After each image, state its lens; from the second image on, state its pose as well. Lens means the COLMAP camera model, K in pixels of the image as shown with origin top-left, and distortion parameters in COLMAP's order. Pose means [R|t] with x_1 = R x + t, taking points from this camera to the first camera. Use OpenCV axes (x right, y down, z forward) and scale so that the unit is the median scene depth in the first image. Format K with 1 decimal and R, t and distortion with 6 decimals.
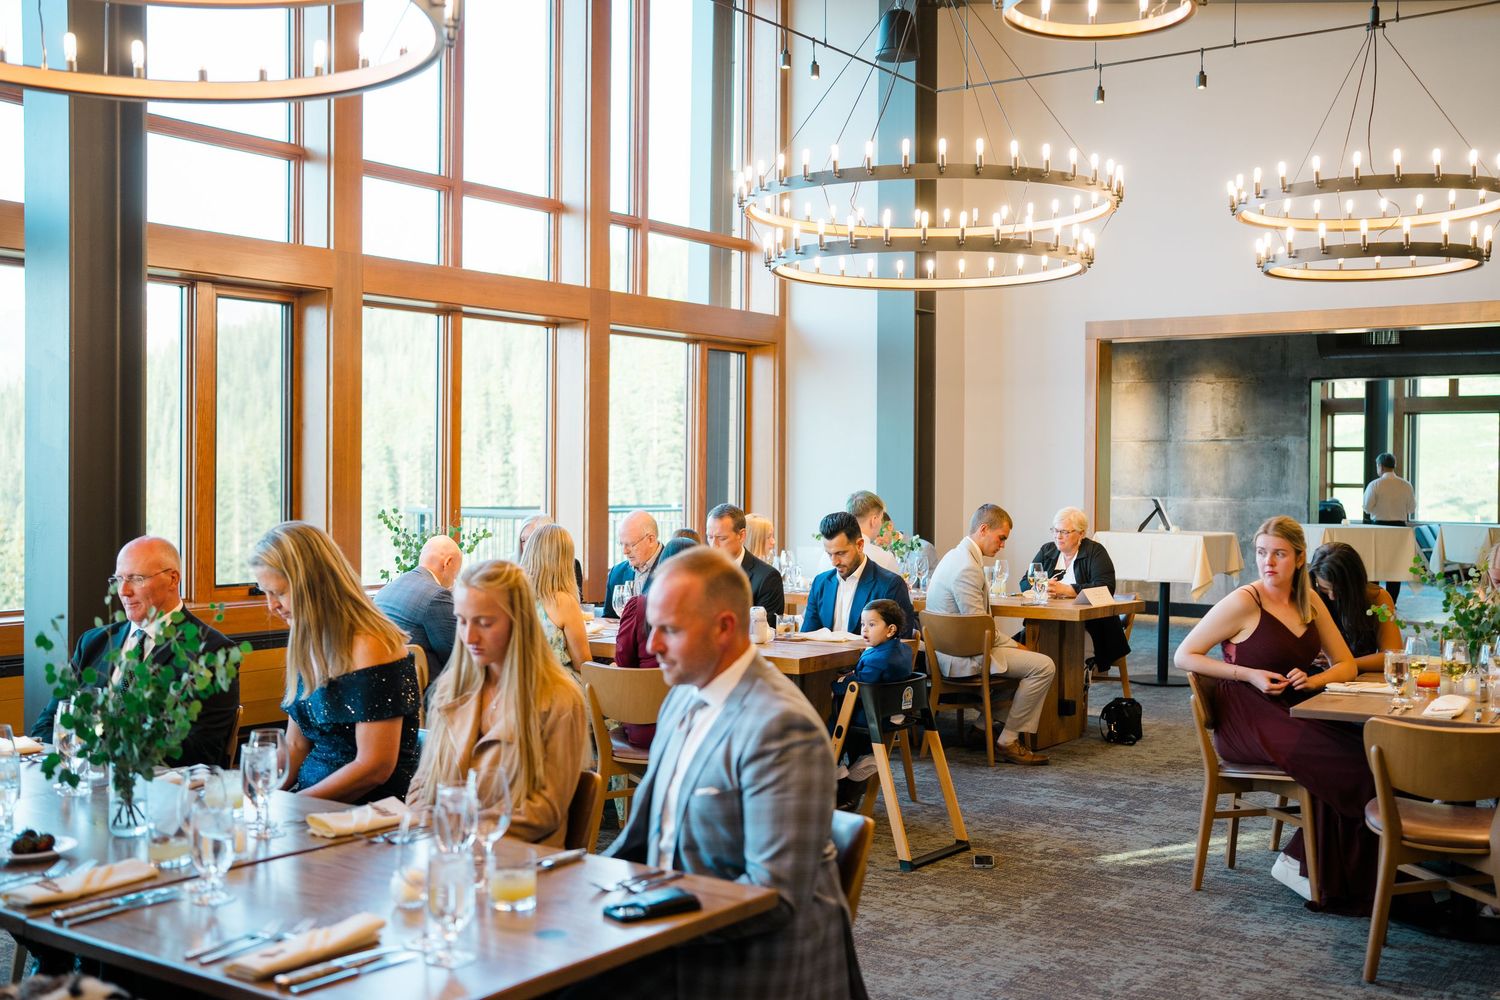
lens RADIAL K [[1525.3, 0, 756.7], [0, 1525.3, 501.5], [0, 0, 1]] dist [-0.020760, 0.000000]
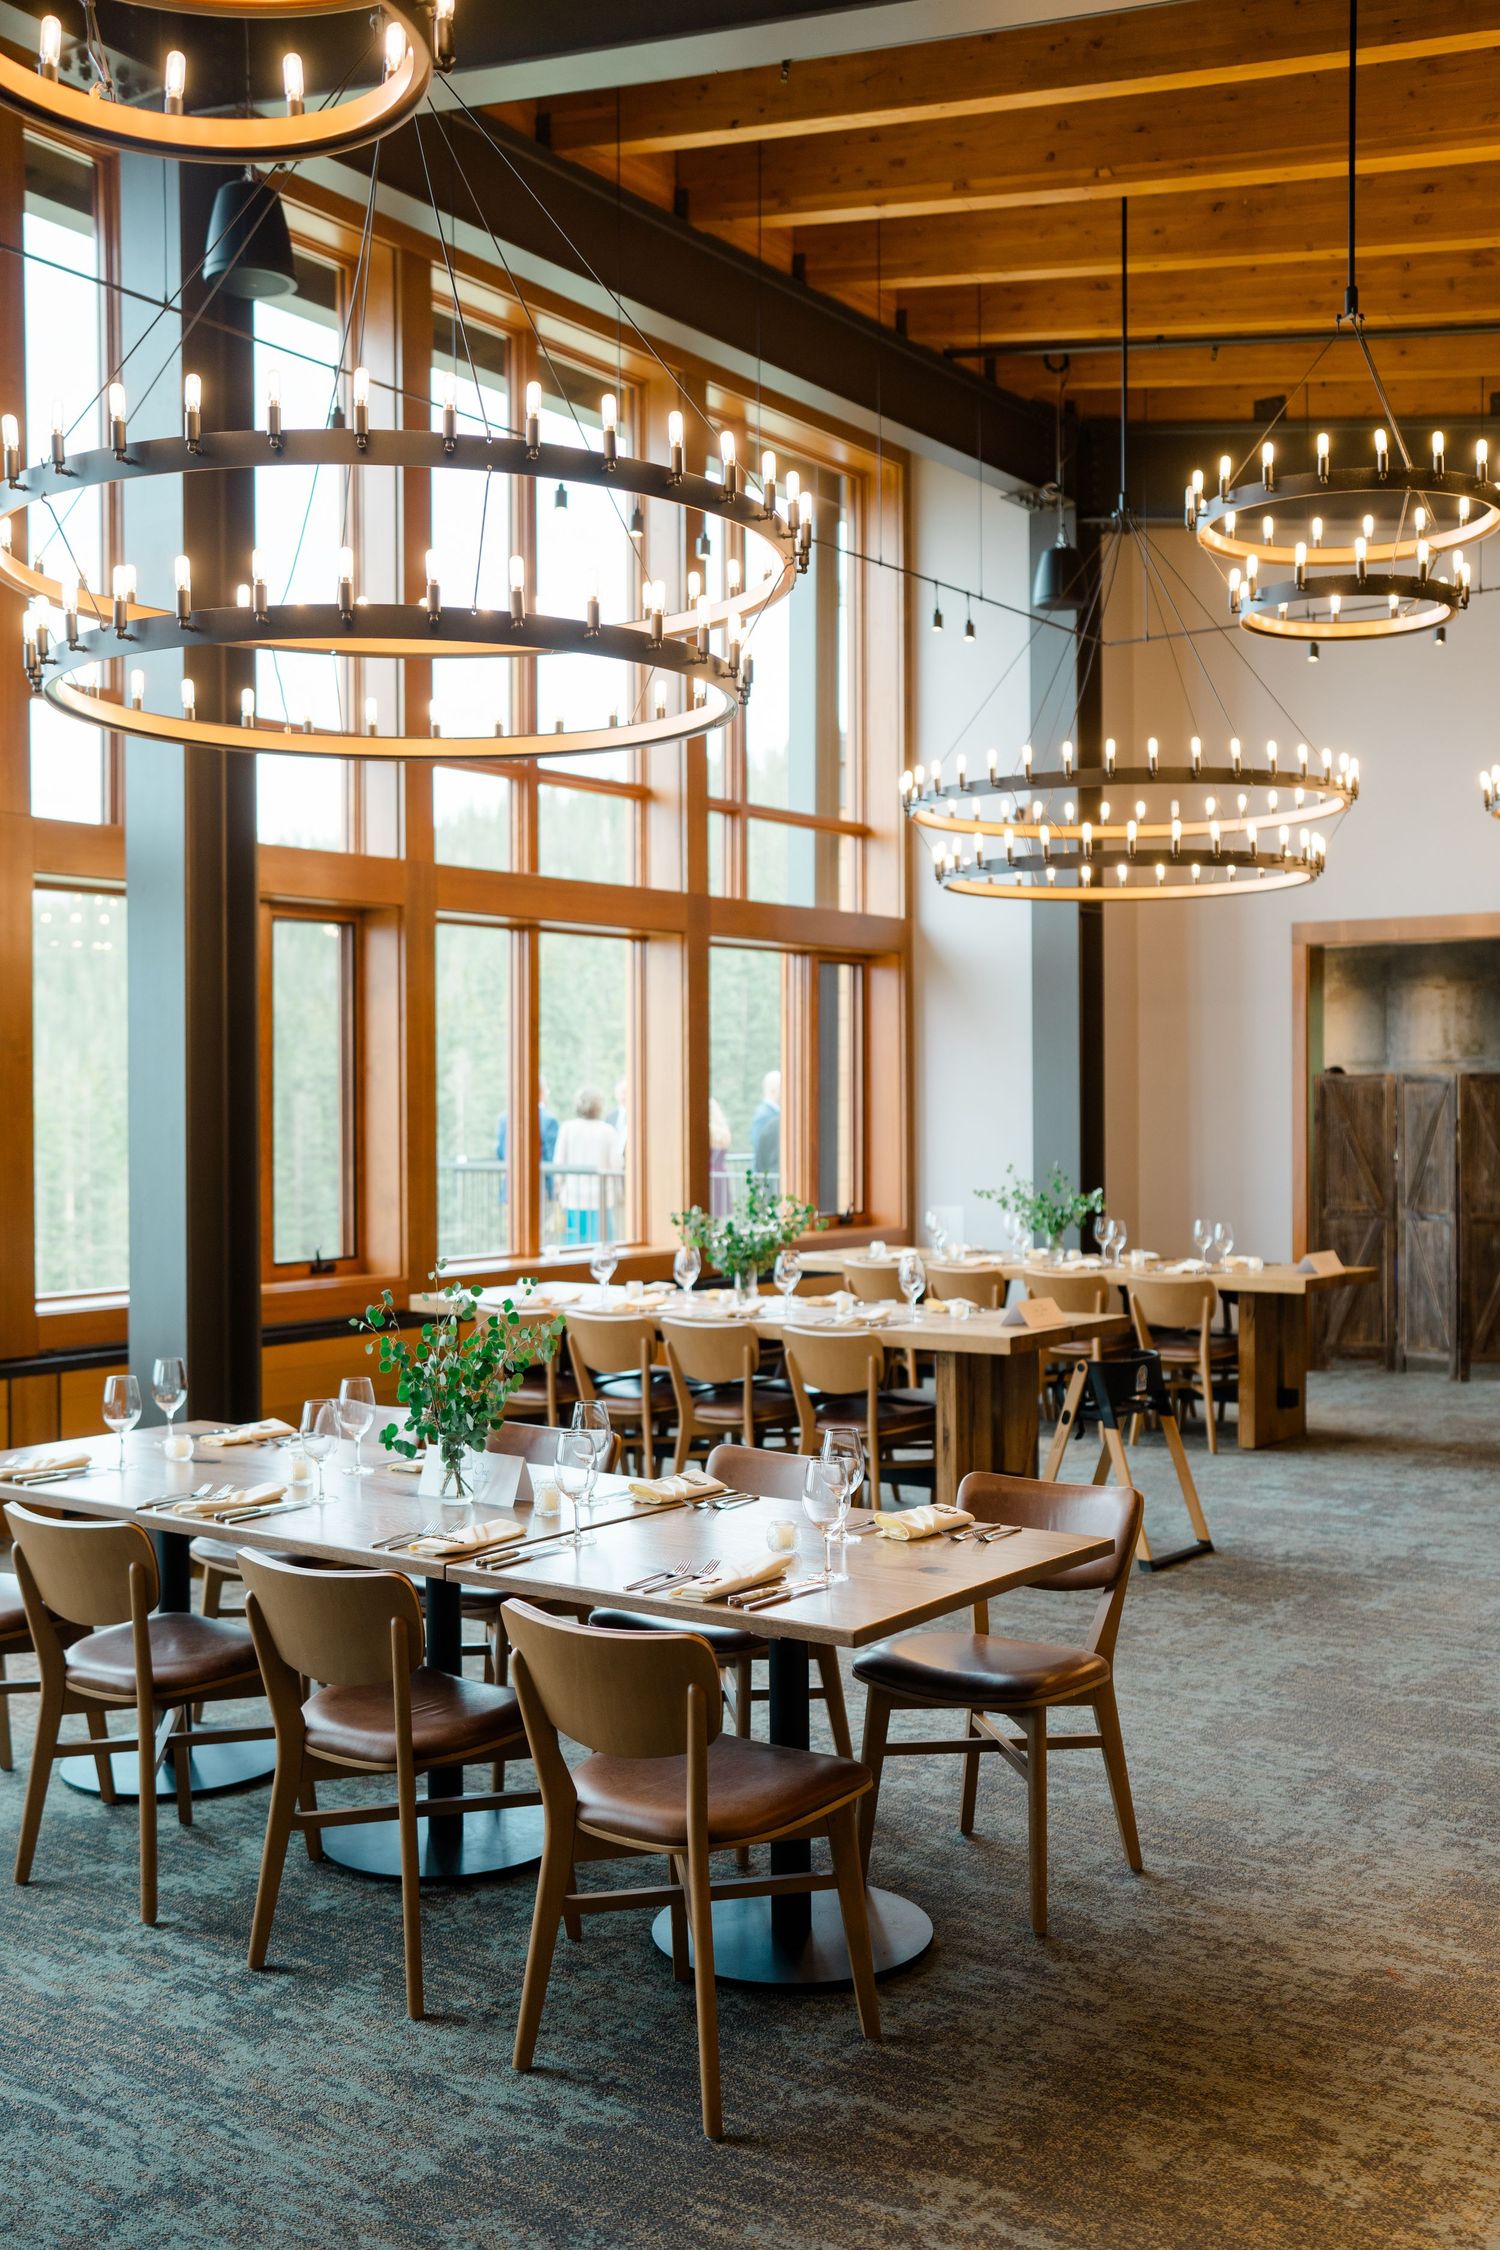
lens RADIAL K [[2151.9, 0, 739.2], [0, 2151.9, 1123.0], [0, 0, 1]] dist [-0.008363, 0.000000]
pose [[0.999824, -0.011657, -0.014689, -0.076700], [0.011568, 0.999914, -0.006126, -0.010928], [0.014760, 0.005955, 0.999873, -0.177836]]
